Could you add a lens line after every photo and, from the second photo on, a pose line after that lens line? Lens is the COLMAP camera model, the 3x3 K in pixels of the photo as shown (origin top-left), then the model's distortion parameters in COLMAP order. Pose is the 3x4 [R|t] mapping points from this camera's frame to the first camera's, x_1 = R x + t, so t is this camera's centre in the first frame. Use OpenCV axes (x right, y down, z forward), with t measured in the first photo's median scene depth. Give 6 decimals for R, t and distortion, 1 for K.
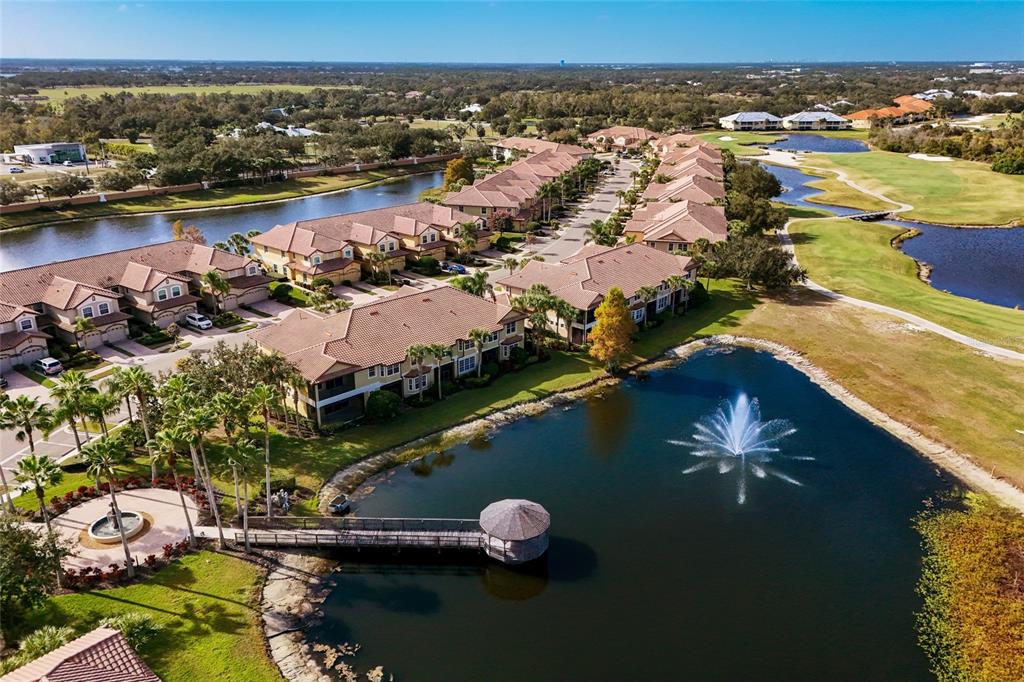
lens RADIAL K [[746.8, 0, 512.0], [0, 746.8, 341.0], [0, 0, 1]] dist [0.085345, -0.082615]
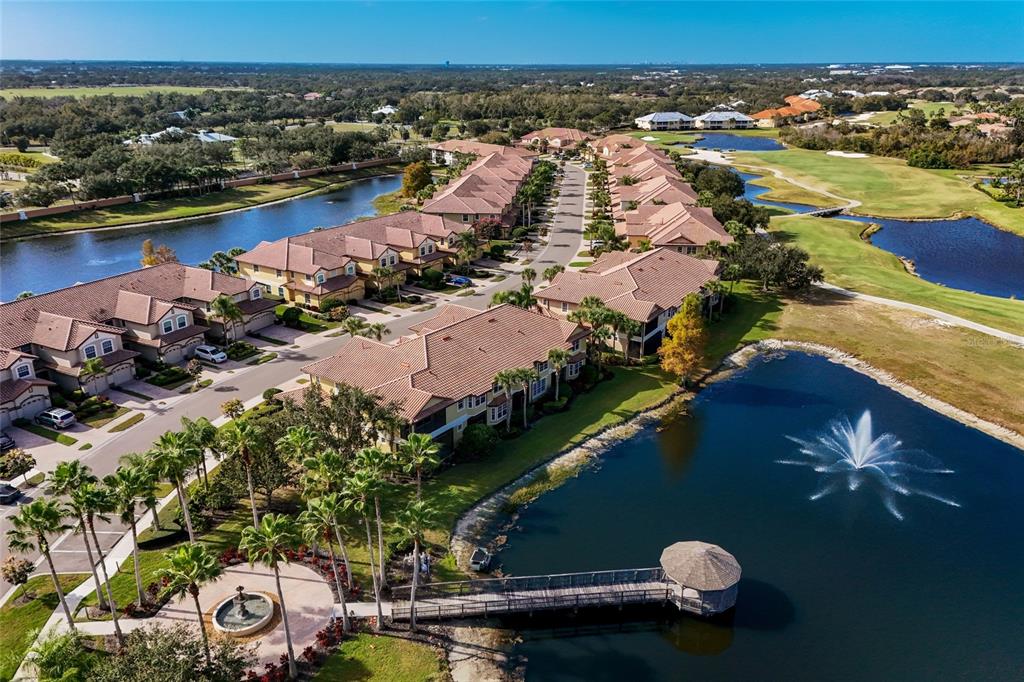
lens RADIAL K [[746.8, 0, 512.0], [0, 746.8, 341.0], [0, 0, 1]] dist [0.085345, -0.082615]
pose [[0.989190, -0.050870, 0.137531, -0.165426], [0.051017, 0.998695, 0.002461, -0.023010], [-0.137477, 0.004582, 0.990494, 0.063002]]
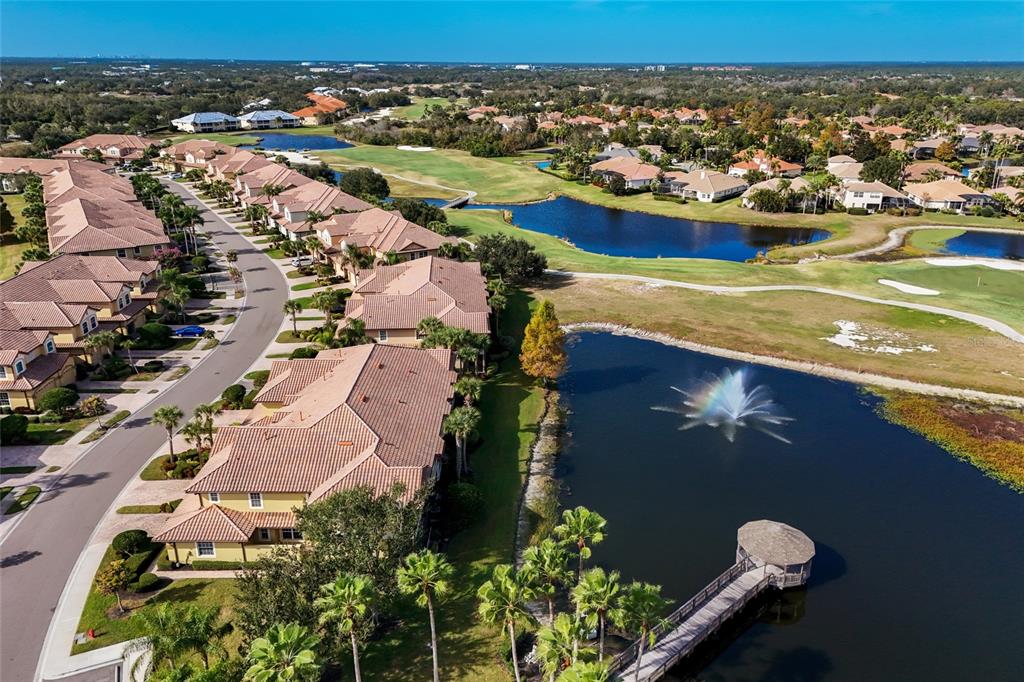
lens RADIAL K [[746.8, 0, 512.0], [0, 746.8, 341.0], [0, 0, 1]] dist [0.085345, -0.082615]
pose [[0.707685, -0.246170, 0.662255, -0.405895], [0.243950, 0.964828, 0.097957, -0.094132], [-0.663076, 0.092235, 0.742848, 0.237535]]
